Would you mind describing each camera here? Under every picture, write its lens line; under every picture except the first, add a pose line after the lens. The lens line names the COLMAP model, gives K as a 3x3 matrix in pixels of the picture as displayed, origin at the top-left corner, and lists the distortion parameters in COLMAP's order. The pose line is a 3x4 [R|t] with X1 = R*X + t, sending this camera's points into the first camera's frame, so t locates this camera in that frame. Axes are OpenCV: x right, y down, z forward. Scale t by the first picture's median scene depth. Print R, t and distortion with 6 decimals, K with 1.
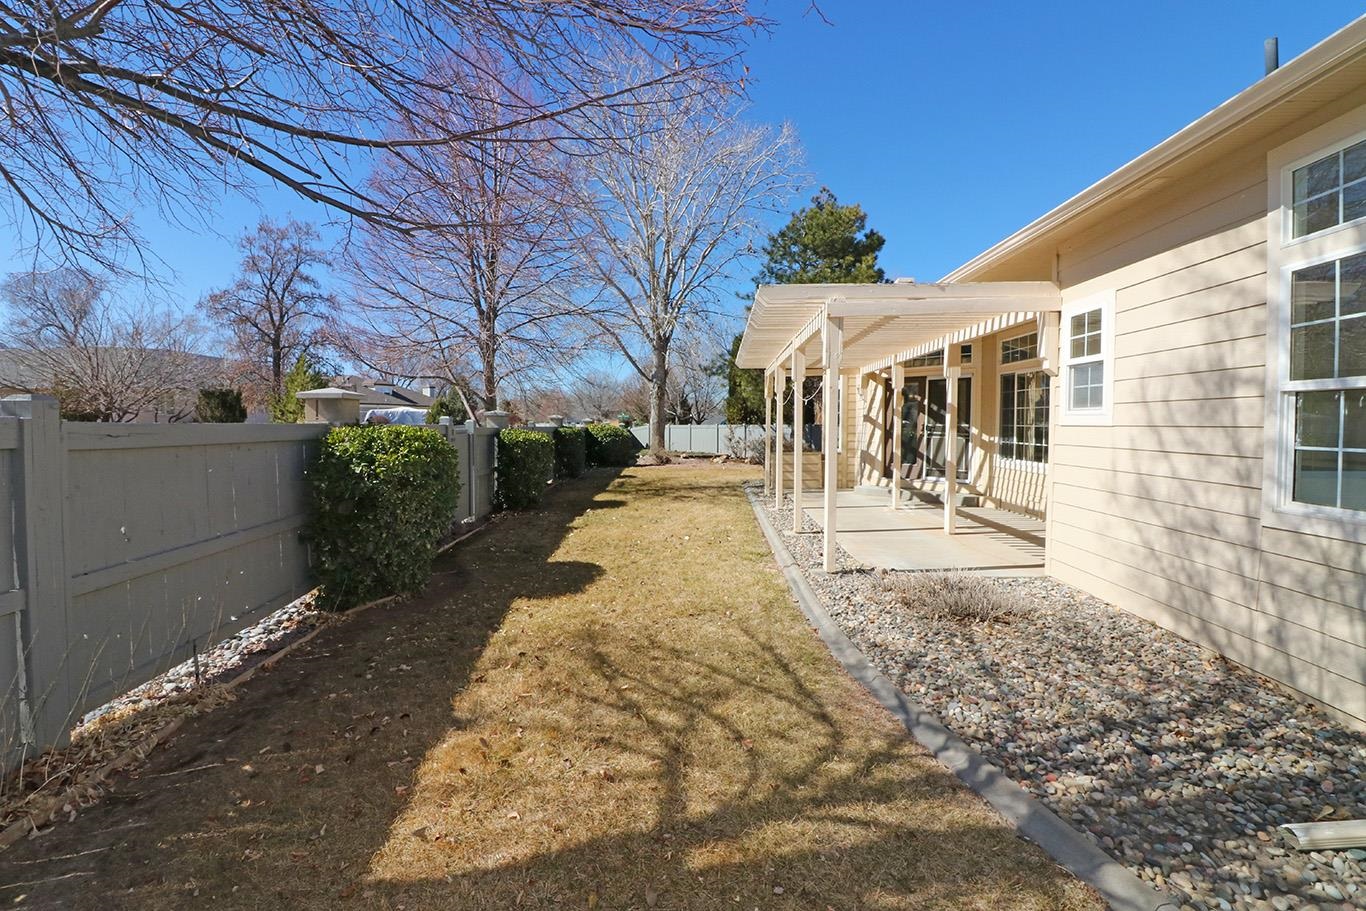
lens RADIAL K [[638.8, 0, 678.2], [0, 638.8, 443.2], [0, 0, 1]] dist [0.000387, -0.014210]
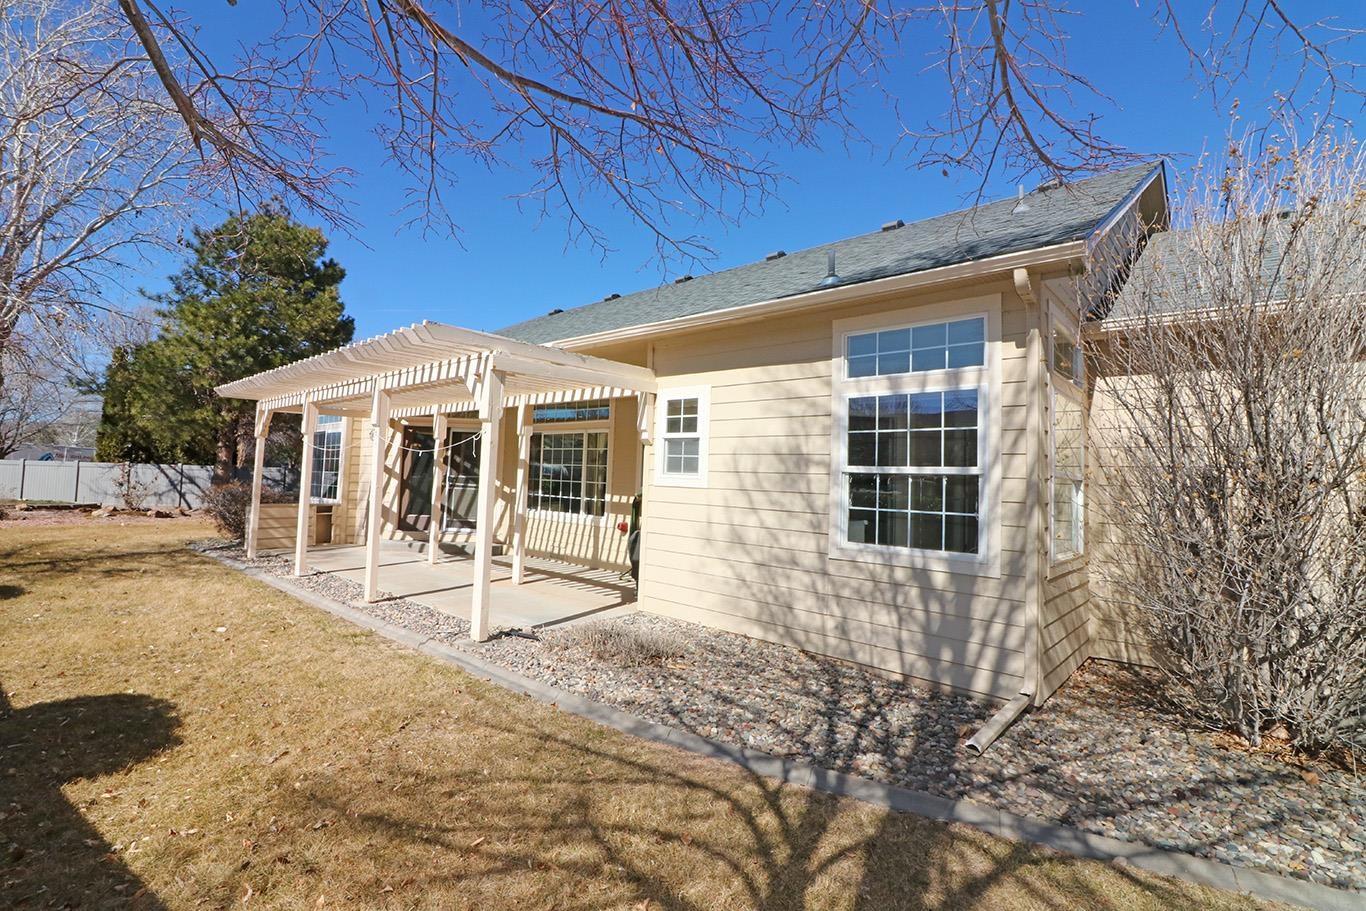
lens RADIAL K [[629.2, 0, 679.5], [0, 629.2, 443.2], [0, 0, 1]] dist [0.002008, -0.012599]
pose [[0.621948, 0.063787, 0.780456, -0.478150], [-0.008960, 0.997191, -0.074361, -0.028778], [-0.783007, 0.039256, 0.620773, 0.298507]]
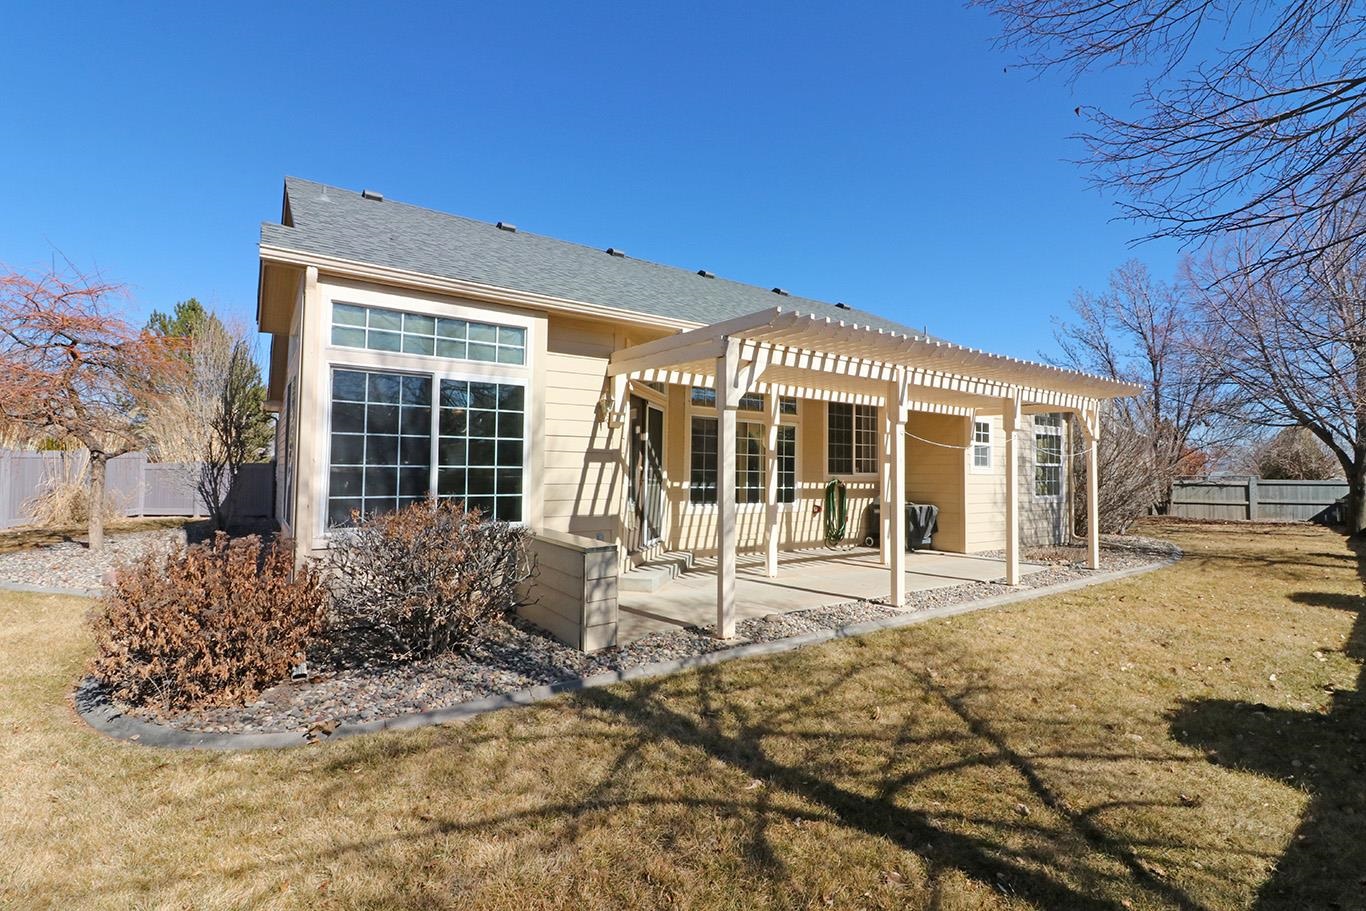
lens RADIAL K [[629.2, 0, 679.5], [0, 629.2, 443.2], [0, 0, 1]] dist [0.002008, -0.012599]
pose [[-0.599703, 0.018082, 0.800018, -0.633948], [0.007889, 0.999830, -0.016685, -0.145494], [-0.800184, -0.003695, -0.599744, 4.272120]]
